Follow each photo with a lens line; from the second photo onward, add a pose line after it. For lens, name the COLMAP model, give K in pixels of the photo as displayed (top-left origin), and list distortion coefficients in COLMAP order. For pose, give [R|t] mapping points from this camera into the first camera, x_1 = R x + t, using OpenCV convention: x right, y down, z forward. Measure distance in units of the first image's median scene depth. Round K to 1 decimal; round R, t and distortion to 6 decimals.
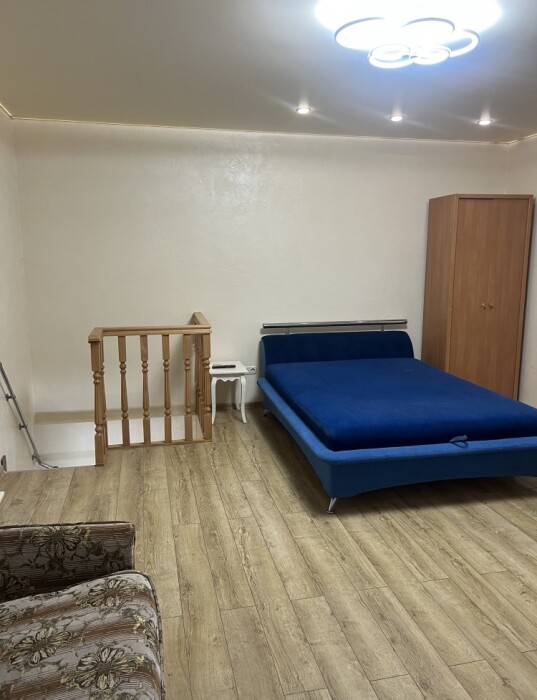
lens RADIAL K [[544.5, 0, 263.5], [0, 544.5, 350.5], [0, 0, 1]] dist [0.044791, -0.043997]
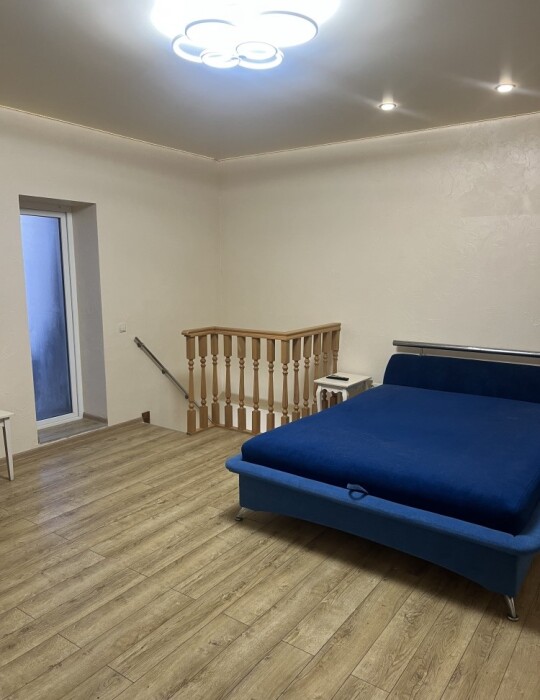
lens RADIAL K [[544.5, 0, 260.1], [0, 544.5, 356.9], [0, 0, 1]] dist [0.044791, -0.043997]
pose [[0.657744, 0.122073, -0.743284, 0.836707], [-0.130494, 0.990326, 0.047169, -0.054332], [0.741852, 0.065969, 0.667311, 0.318811]]
